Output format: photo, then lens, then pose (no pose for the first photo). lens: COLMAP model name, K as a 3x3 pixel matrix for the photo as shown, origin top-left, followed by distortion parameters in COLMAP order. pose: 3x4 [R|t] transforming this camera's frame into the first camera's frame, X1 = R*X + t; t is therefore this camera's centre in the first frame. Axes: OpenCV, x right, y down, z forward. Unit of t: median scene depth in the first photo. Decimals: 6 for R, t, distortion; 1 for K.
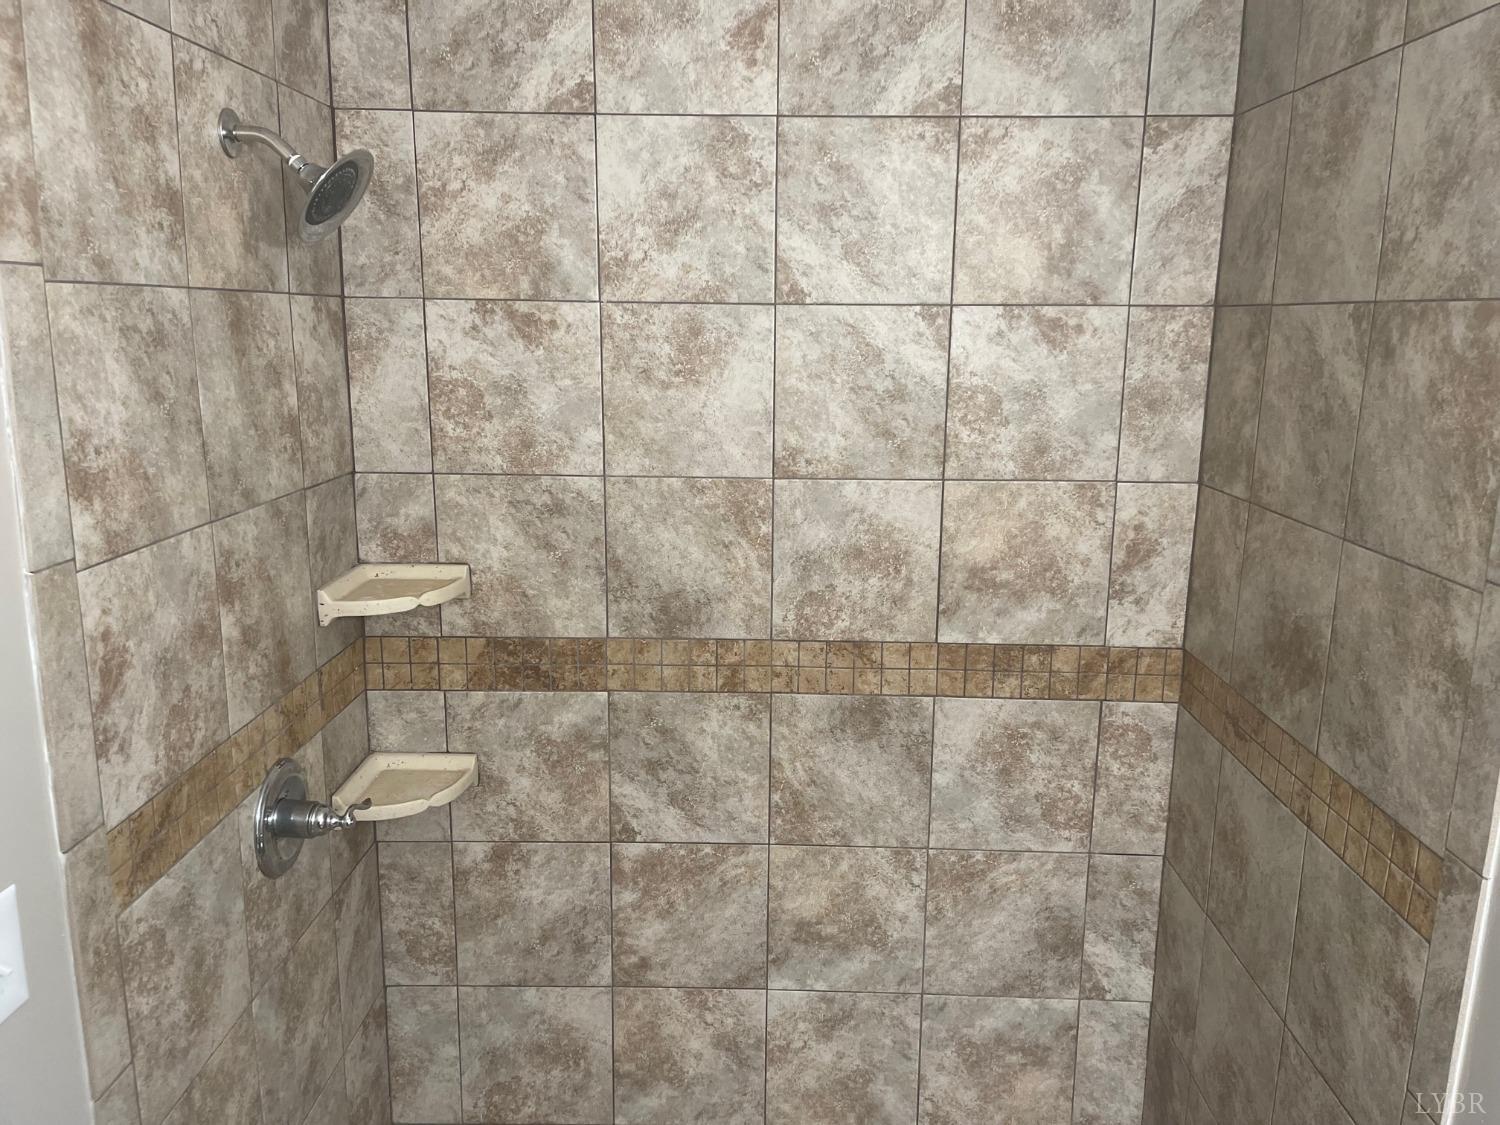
lens RADIAL K [[1129.9, 0, 747.9], [0, 1129.9, 563.1], [0, 0, 1]] dist [0.071185, -0.088213]
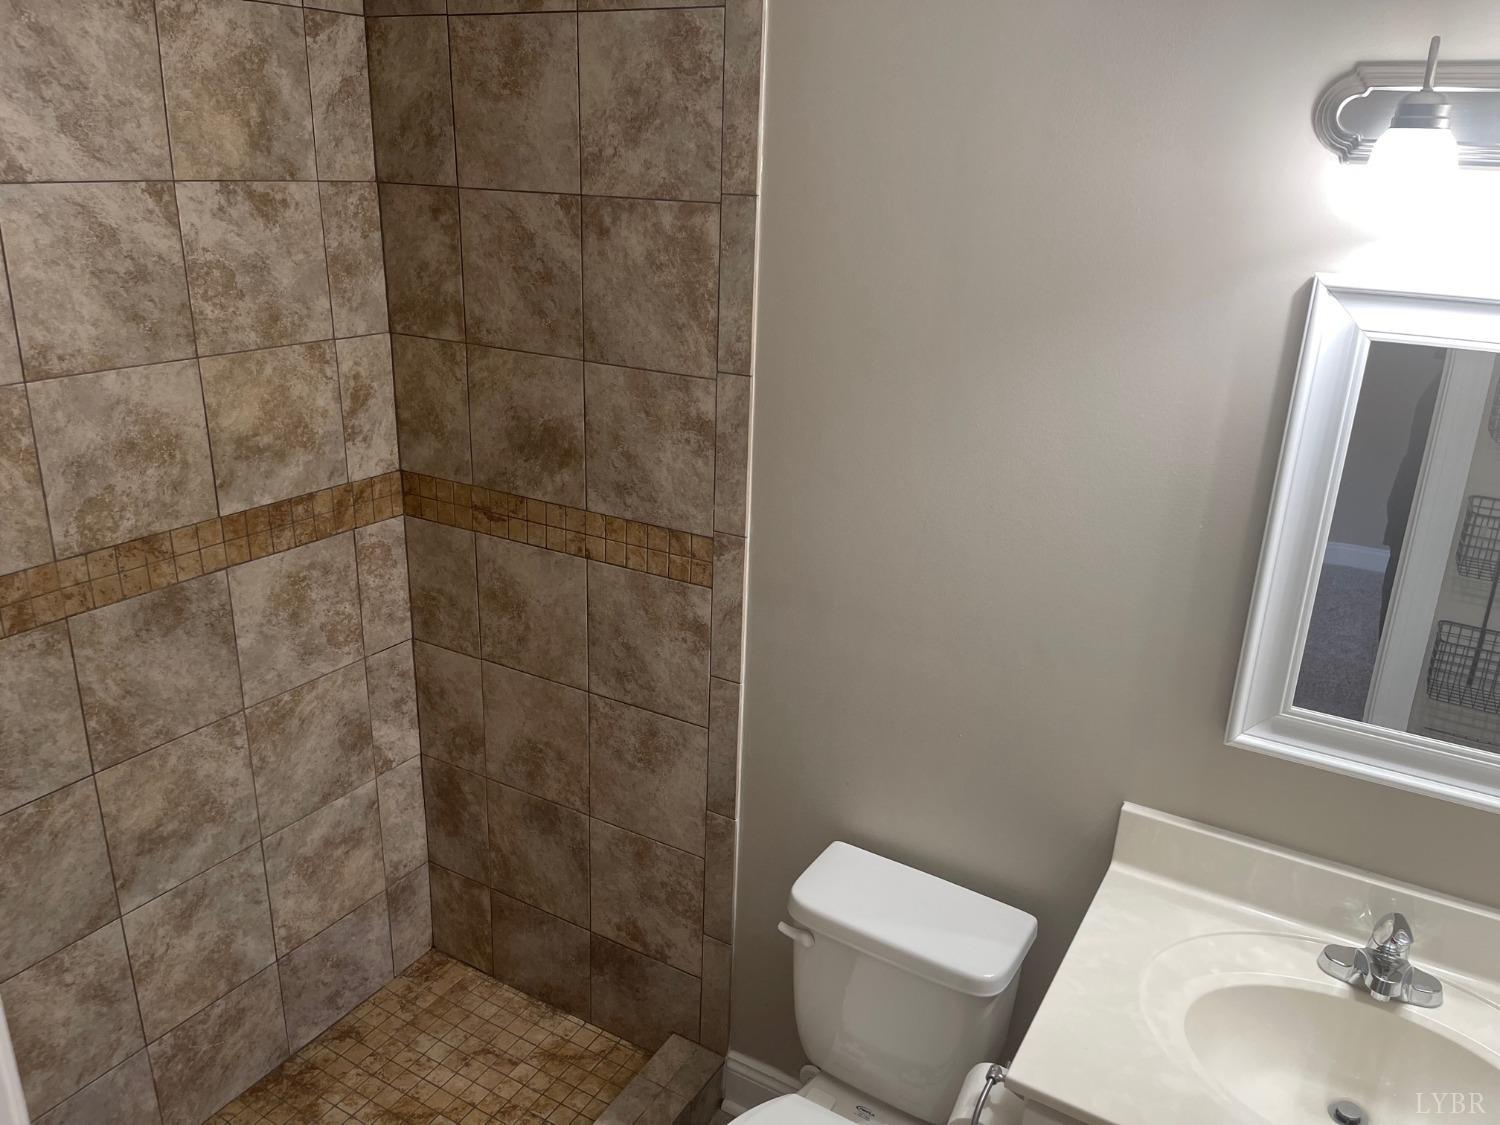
lens RADIAL K [[1129.9, 0, 759.6], [0, 1129.9, 569.0], [0, 0, 1]] dist [0.071185, -0.088213]
pose [[0.480215, -0.293255, 0.826677, -0.487957], [0.158109, 0.955960, 0.247271, -0.066446], [-0.862783, 0.011962, 0.505432, 0.049567]]
